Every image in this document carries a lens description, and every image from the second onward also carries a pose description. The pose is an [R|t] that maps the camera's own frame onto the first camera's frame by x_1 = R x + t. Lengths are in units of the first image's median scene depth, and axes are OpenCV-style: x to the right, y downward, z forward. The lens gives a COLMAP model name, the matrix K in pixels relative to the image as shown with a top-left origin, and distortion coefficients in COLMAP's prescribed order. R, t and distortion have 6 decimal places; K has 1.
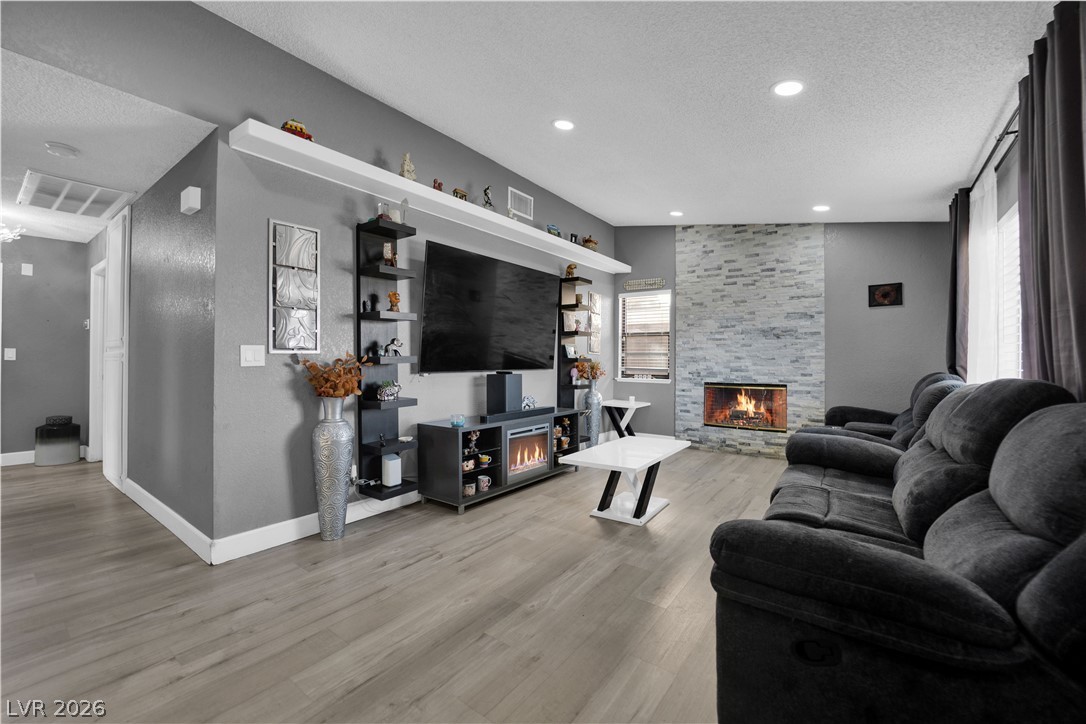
lens RADIAL K [[434.4, 0, 547.8], [0, 434.4, 360.1], [0, 0, 1]] dist [-0.011952, -0.002612]
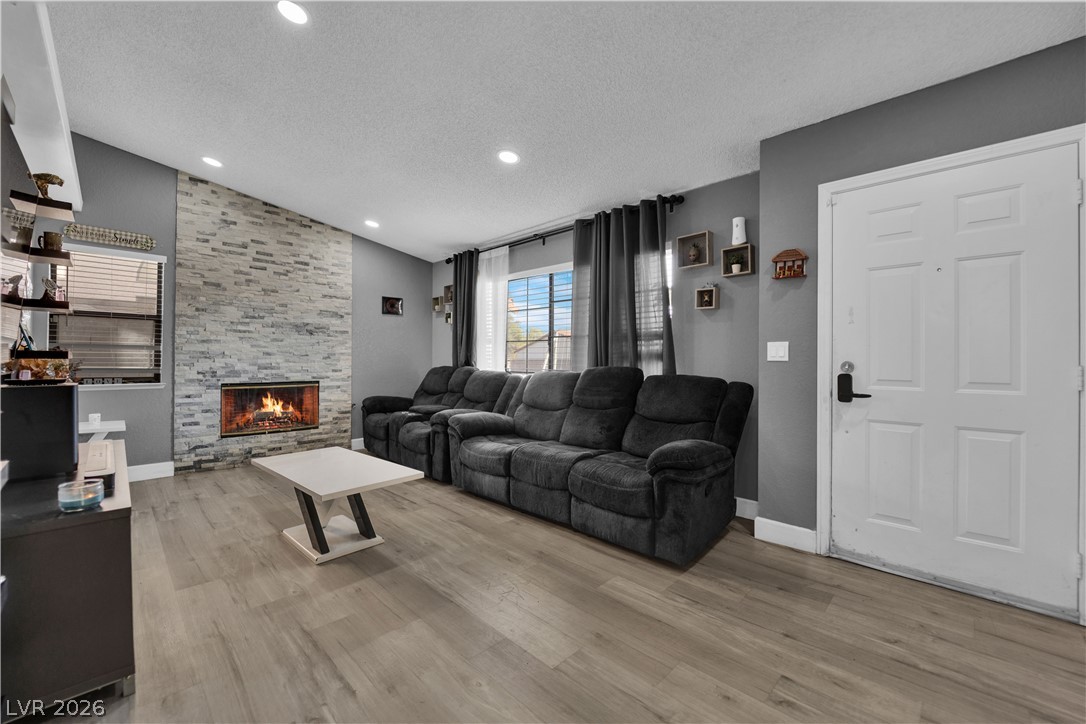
lens RADIAL K [[434.4, 0, 543.4], [0, 434.4, 360.4], [0, 0, 1]] dist [-0.011952, -0.002612]
pose [[0.147578, -0.003515, 0.989044, -0.363390], [-0.006117, 0.999971, 0.004467, 0.001028], [-0.989032, -0.006710, 0.147552, 0.320575]]
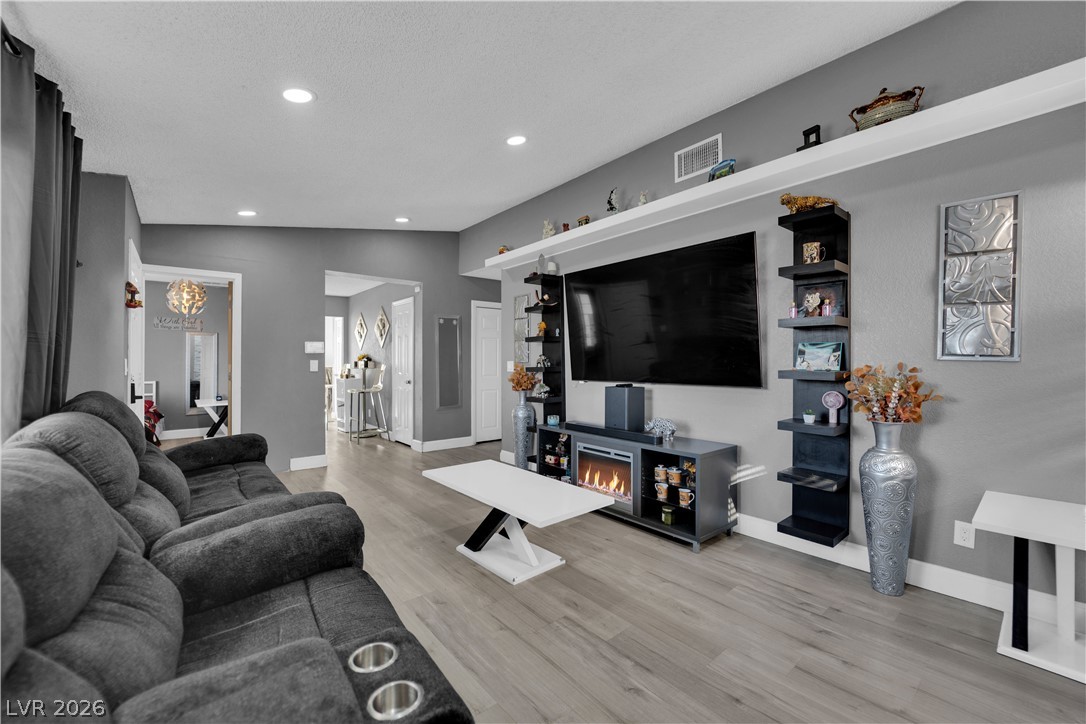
lens RADIAL K [[434.4, 0, 542.7], [0, 434.4, 359.9], [0, 0, 1]] dist [-0.011952, -0.002612]
pose [[-0.241143, -0.005021, -0.970477, 0.638918], [0.002082, 0.999982, -0.005691, -0.015190], [0.970487, -0.003393, -0.241128, 0.828596]]
